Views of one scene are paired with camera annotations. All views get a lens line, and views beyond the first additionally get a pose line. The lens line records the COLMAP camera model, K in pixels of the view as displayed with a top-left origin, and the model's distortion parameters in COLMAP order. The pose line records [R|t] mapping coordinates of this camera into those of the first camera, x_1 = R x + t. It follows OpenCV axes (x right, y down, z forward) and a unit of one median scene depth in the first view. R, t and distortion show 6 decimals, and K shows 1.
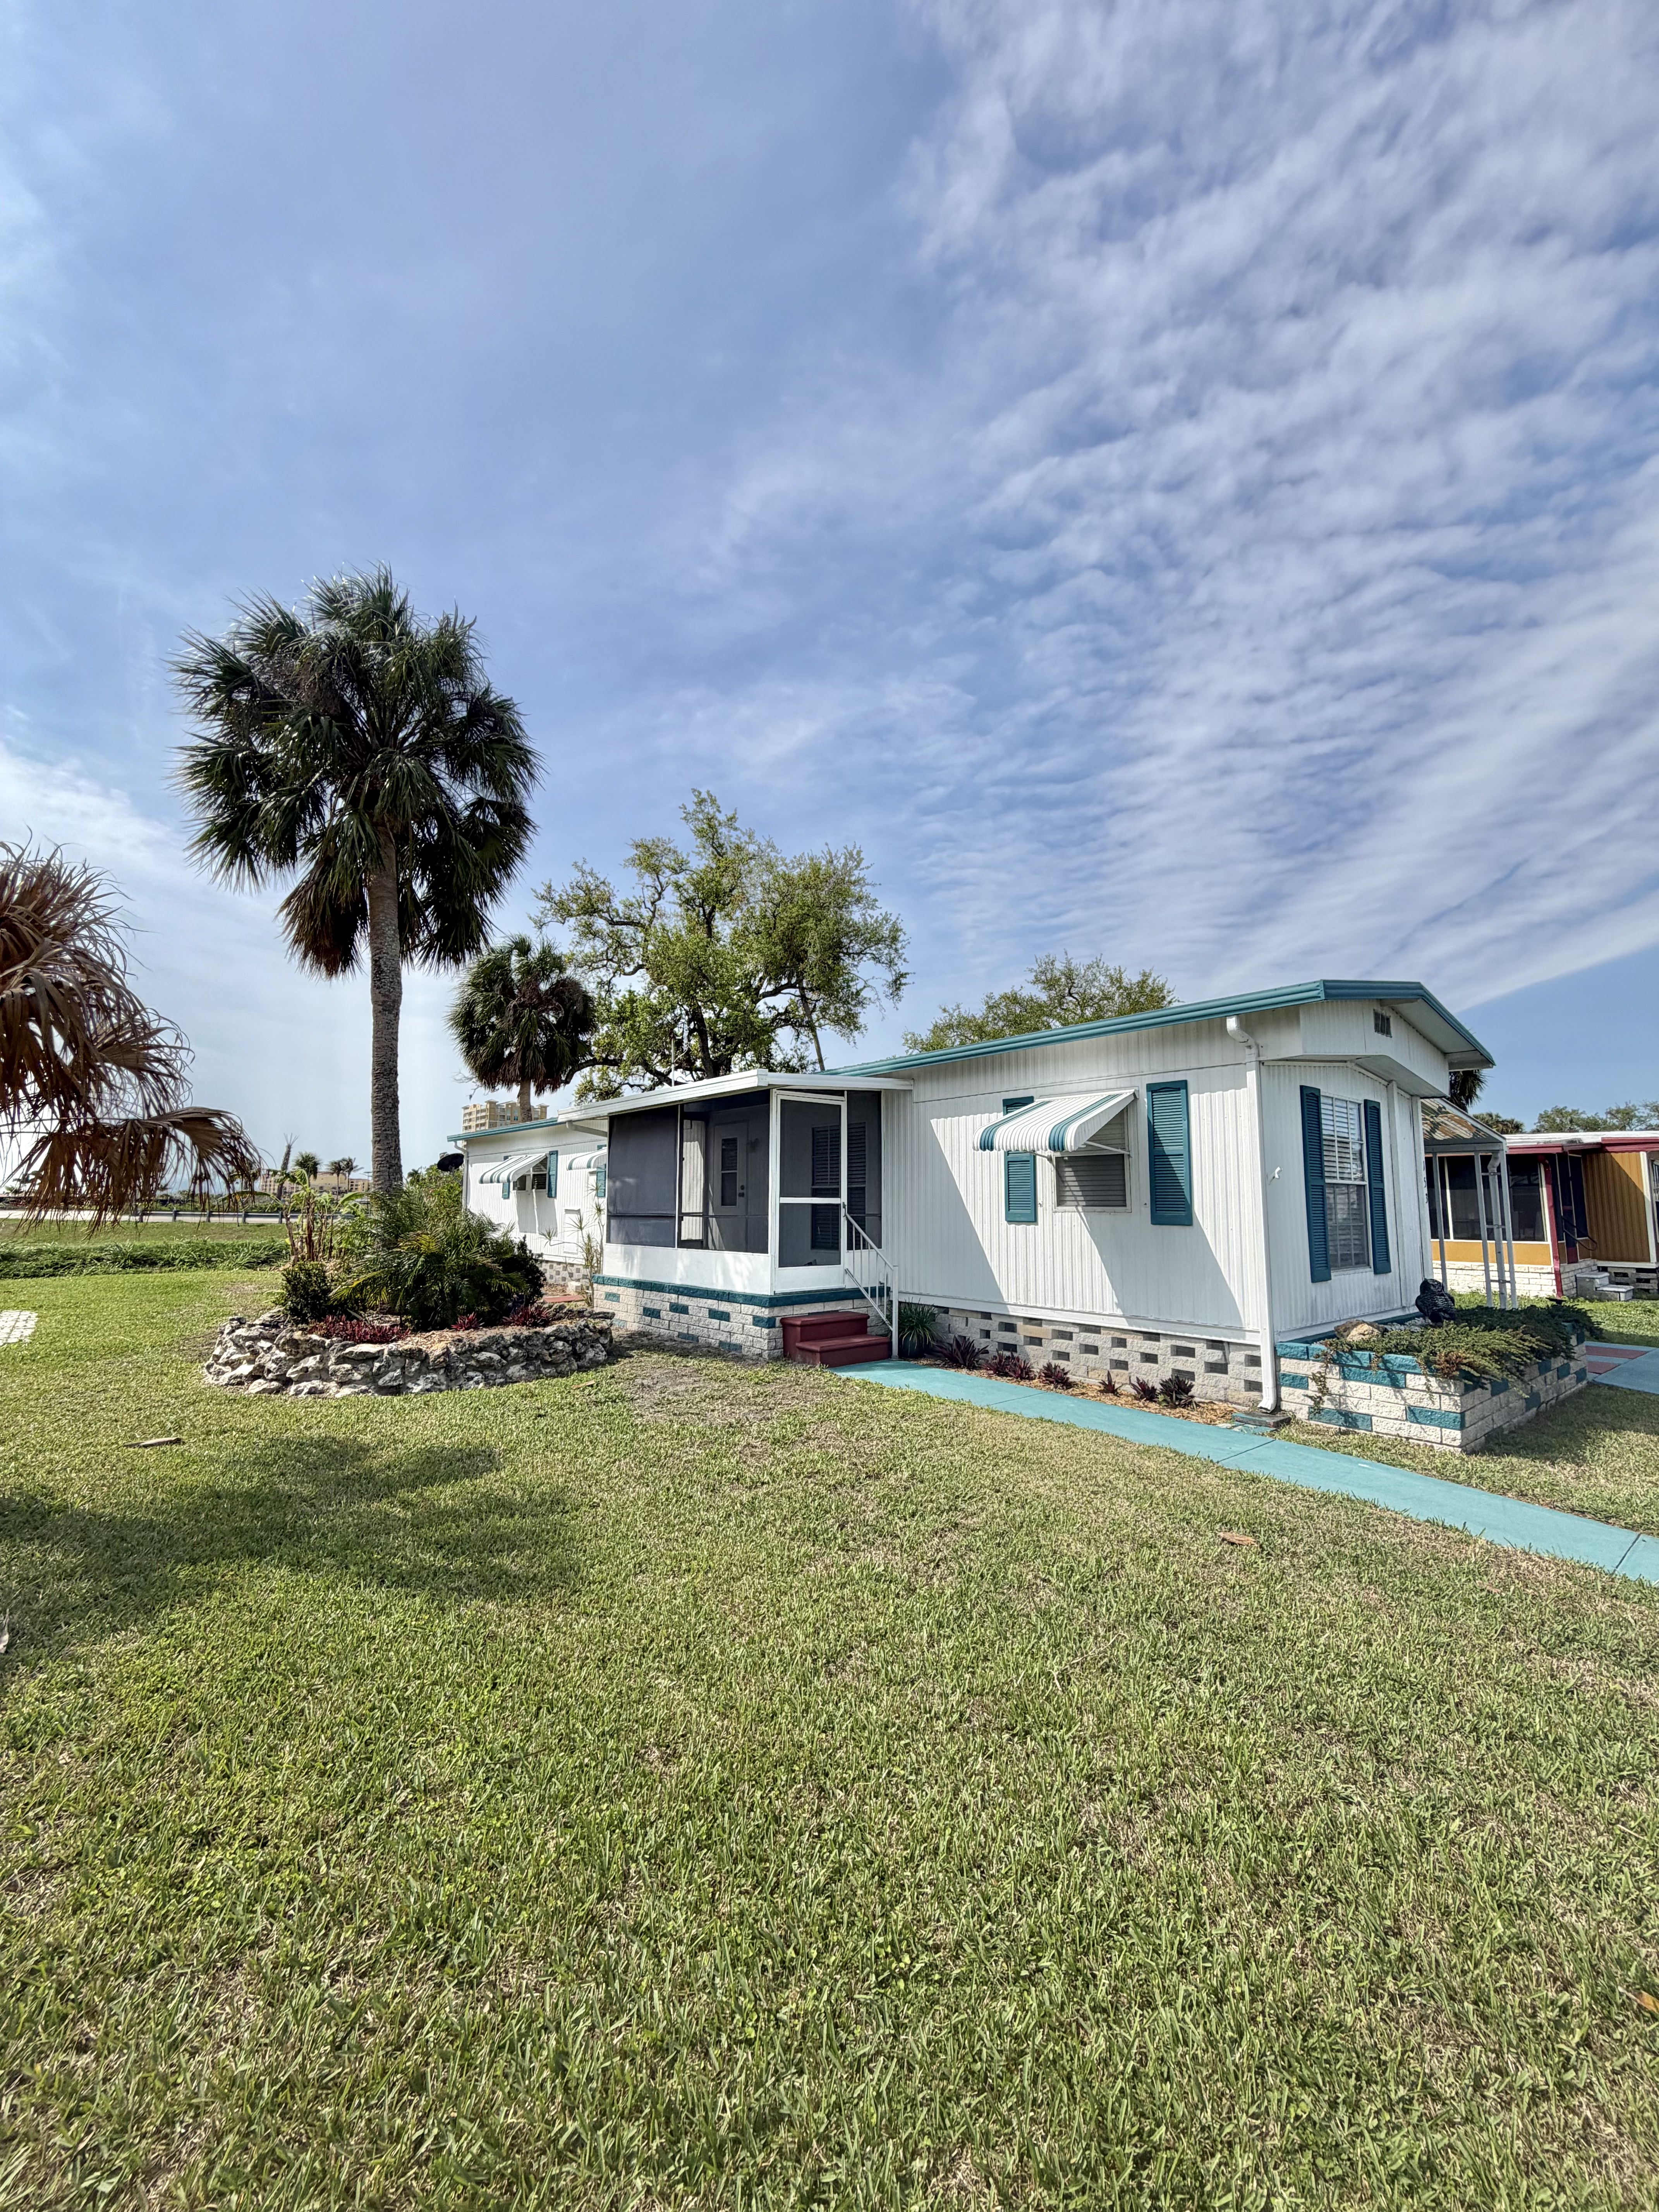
lens RADIAL K [[880.7, 0, 827.2], [0, 880.7, 1108.9], [0, 0, 1]] dist [0.000468, 0.000411]
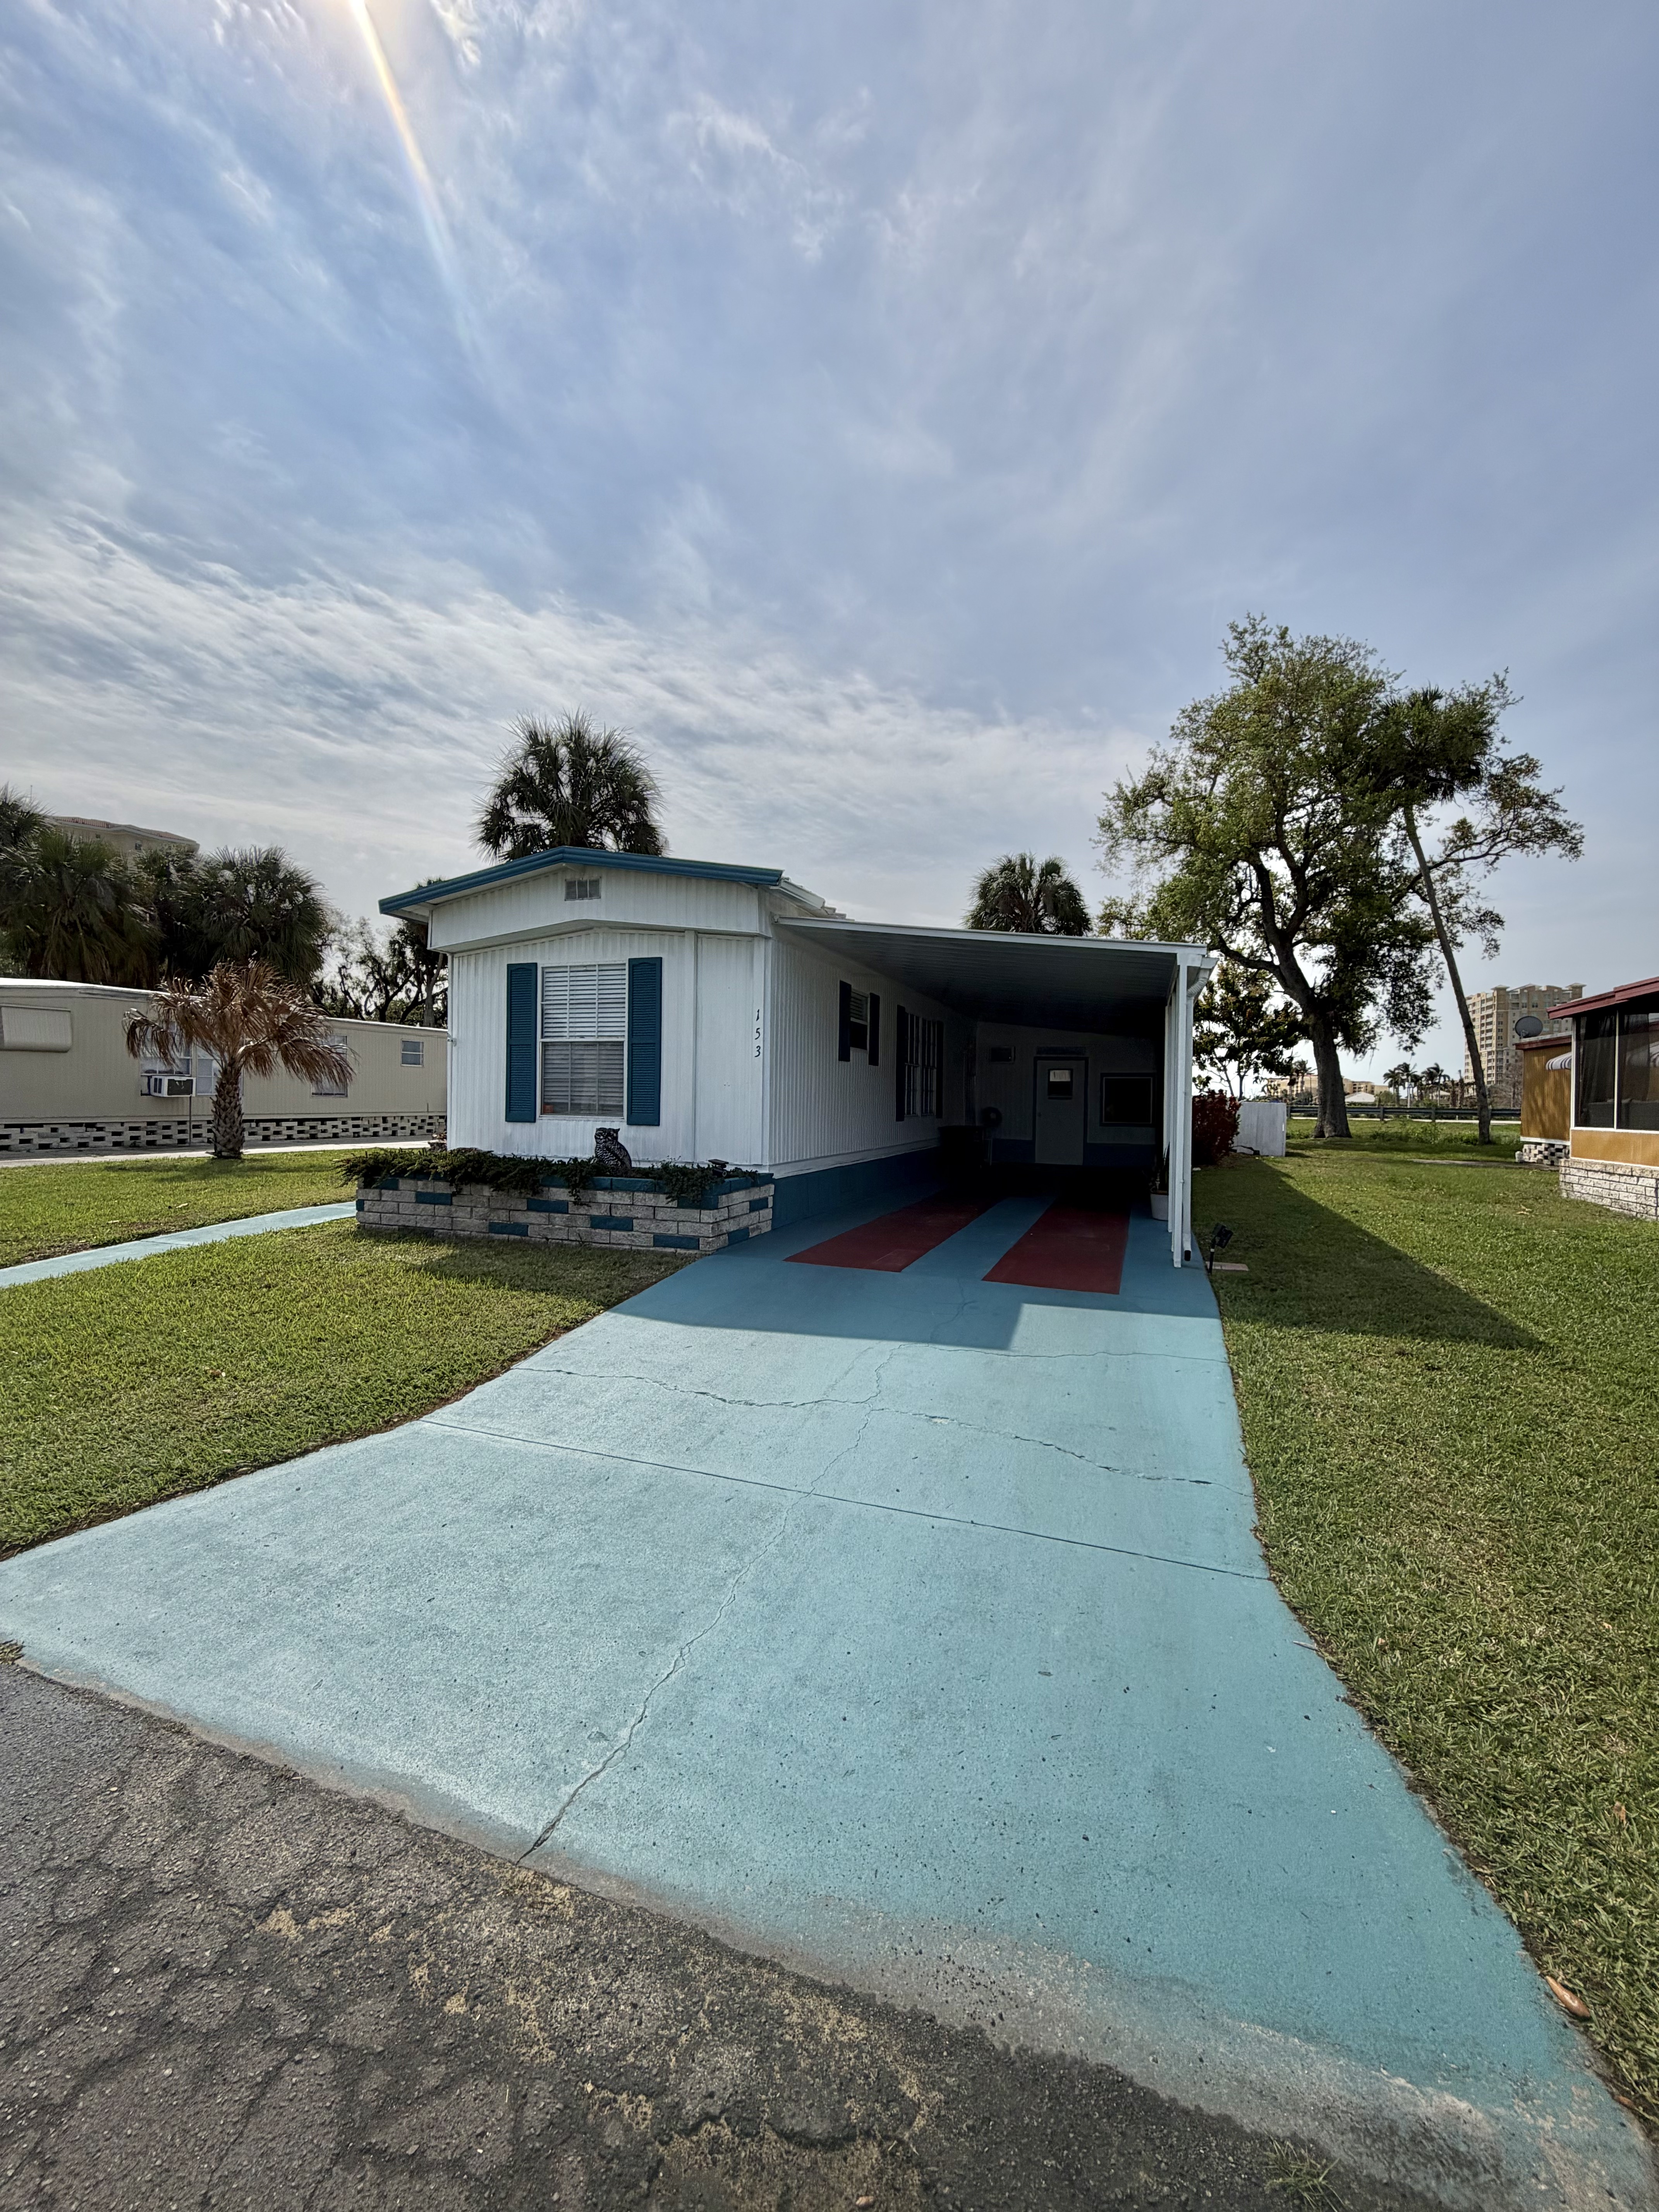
lens RADIAL K [[880.7, 0, 825.4], [0, 880.7, 1121.2], [0, 0, 1]] dist [0.000468, 0.000411]
pose [[0.496848, 0.025580, -0.867460, 1.192128], [0.082671, 0.993625, 0.076652, 0.087408], [0.863891, -0.109798, 0.491566, 0.492540]]
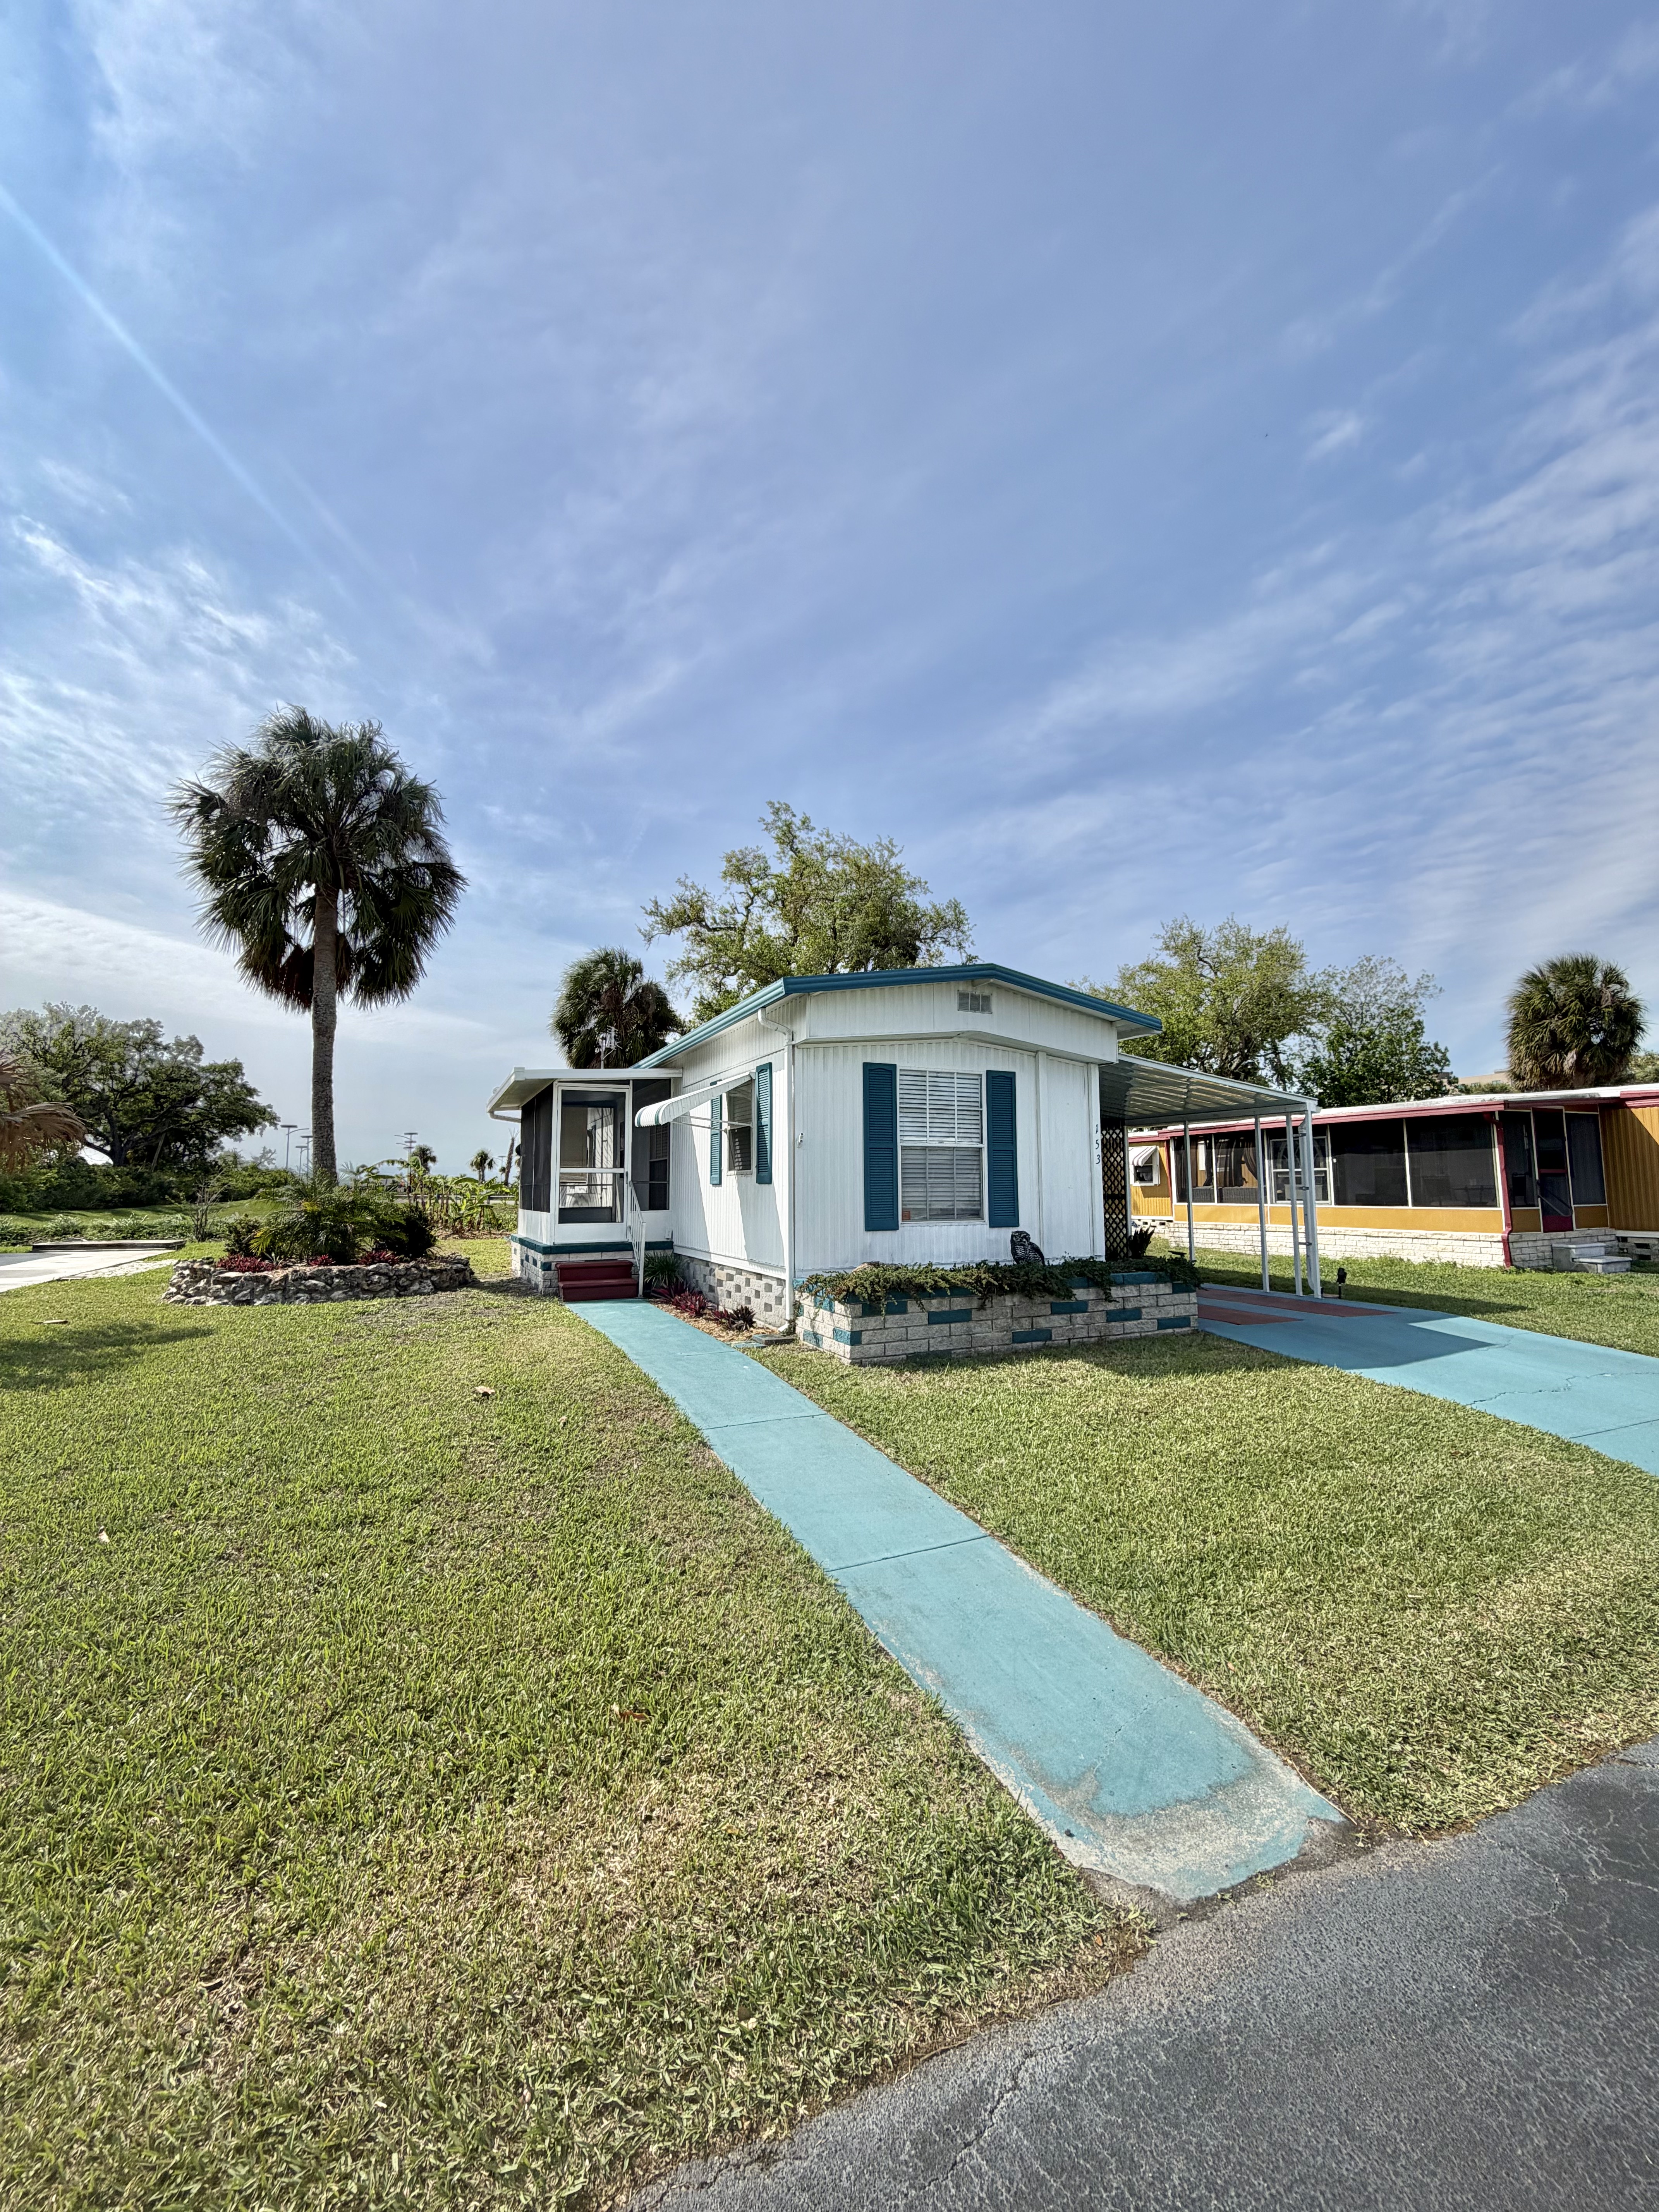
lens RADIAL K [[880.7, 0, 837.2], [0, 880.7, 1110.4], [0, 0, 1]] dist [0.000468, 0.000411]
pose [[0.963850, -0.033582, -0.264322, 0.526519], [0.039014, 0.999121, 0.015328, 0.011667], [0.263575, -0.025086, 0.964313, -0.081919]]
